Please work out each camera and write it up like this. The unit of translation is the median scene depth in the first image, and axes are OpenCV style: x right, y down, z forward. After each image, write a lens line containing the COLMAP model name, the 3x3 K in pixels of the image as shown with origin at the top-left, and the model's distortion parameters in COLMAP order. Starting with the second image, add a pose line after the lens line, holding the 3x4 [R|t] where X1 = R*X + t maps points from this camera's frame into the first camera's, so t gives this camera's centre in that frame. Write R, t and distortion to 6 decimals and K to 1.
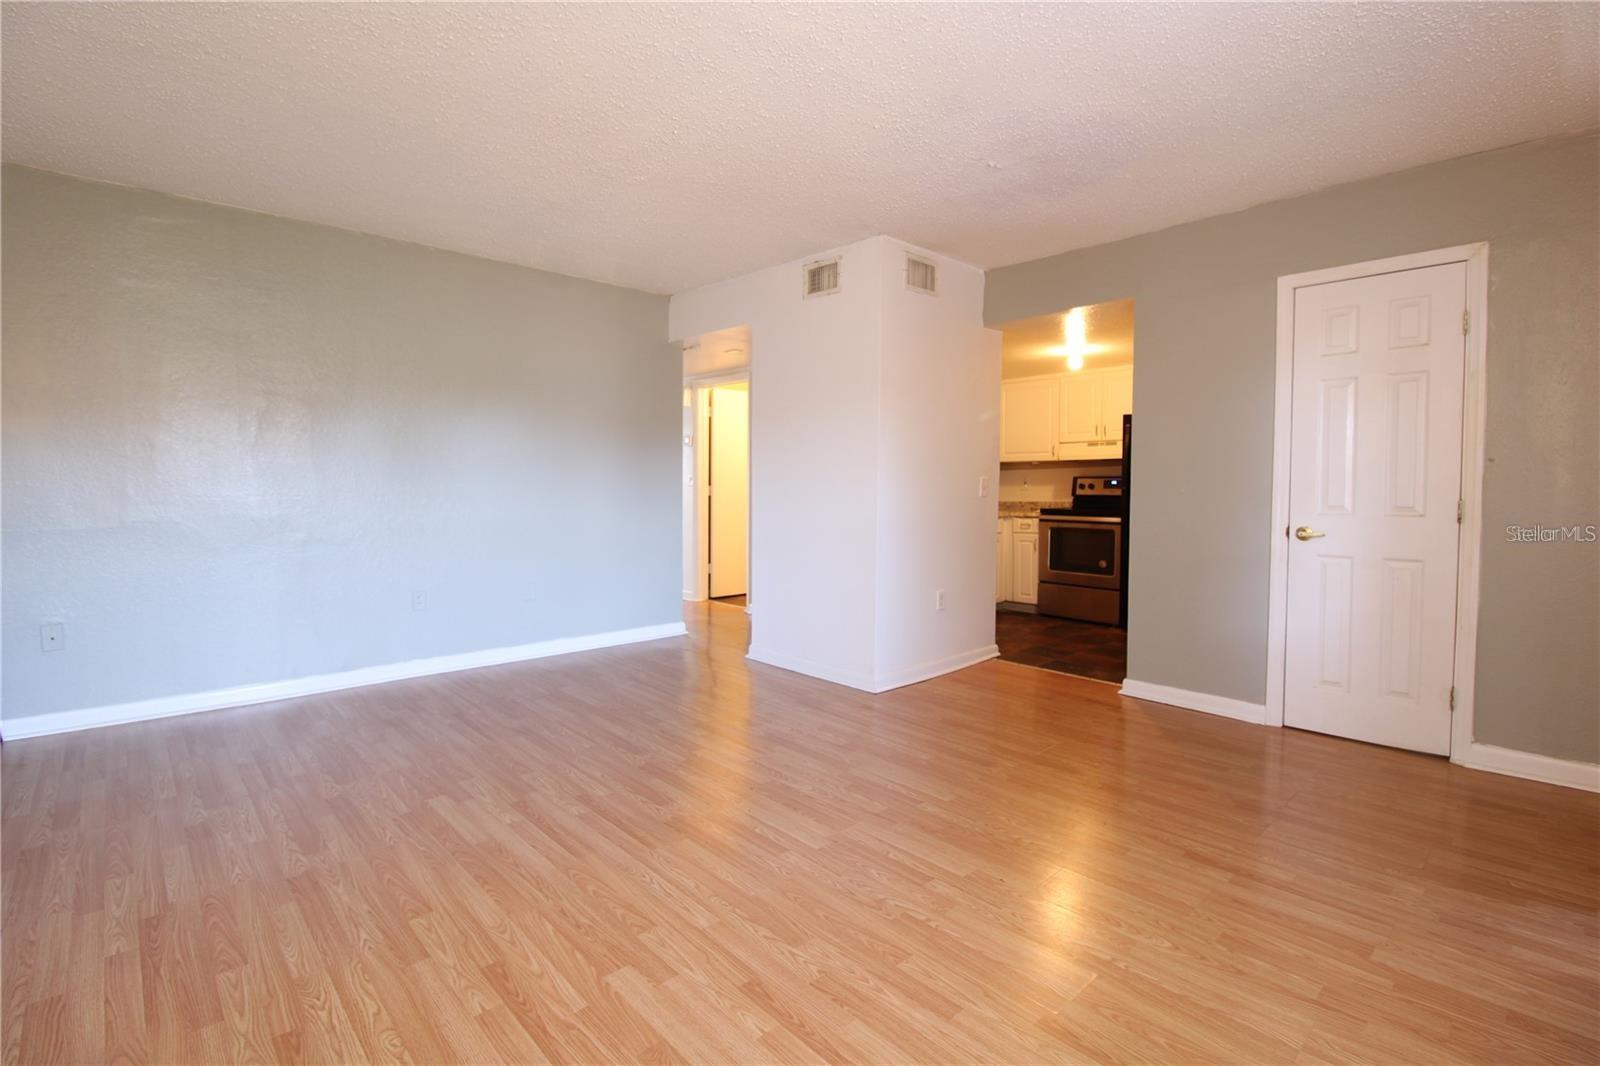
lens RADIAL K [[757.8, 0, 798.1], [0, 757.8, 523.1], [0, 0, 1]] dist [-0.002321, -0.000266]
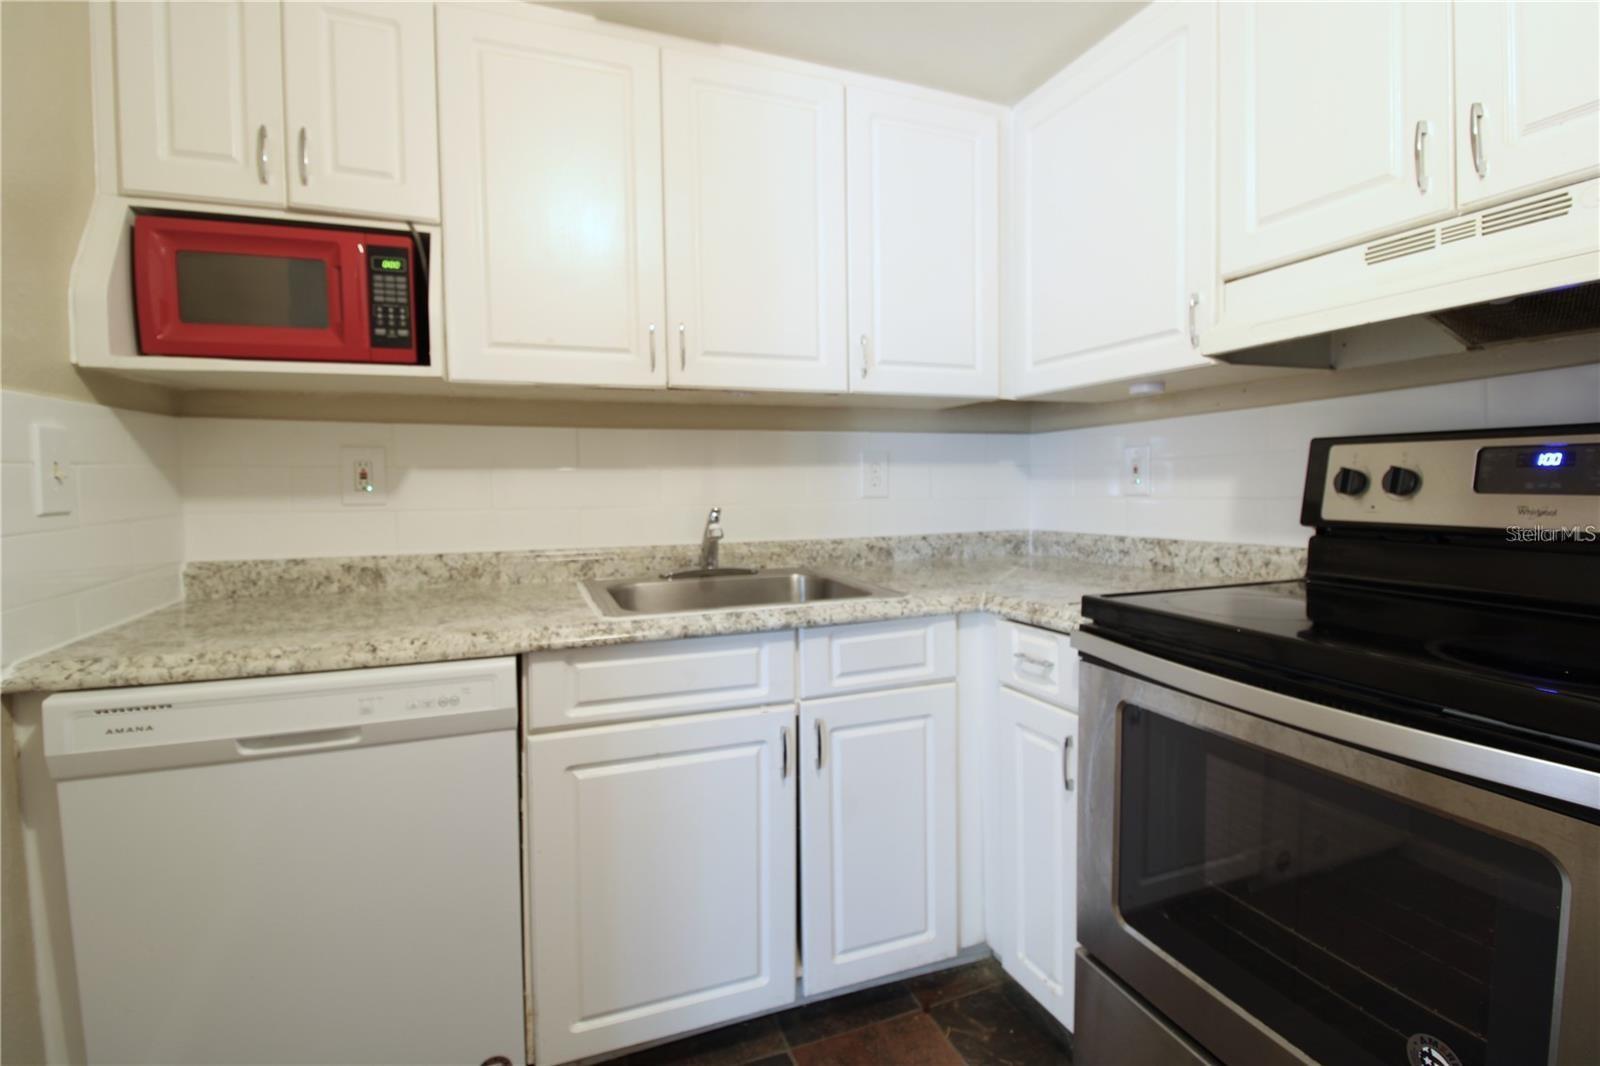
lens RADIAL K [[757.8, 0, 800.3], [0, 757.8, 533.1], [0, 0, 1]] dist [-0.002321, -0.000266]
pose [[0.922510, 0.008682, -0.385876, 0.331260], [0.000746, 0.999705, 0.024276, -0.041631], [0.385973, -0.022683, 0.922231, 0.786291]]
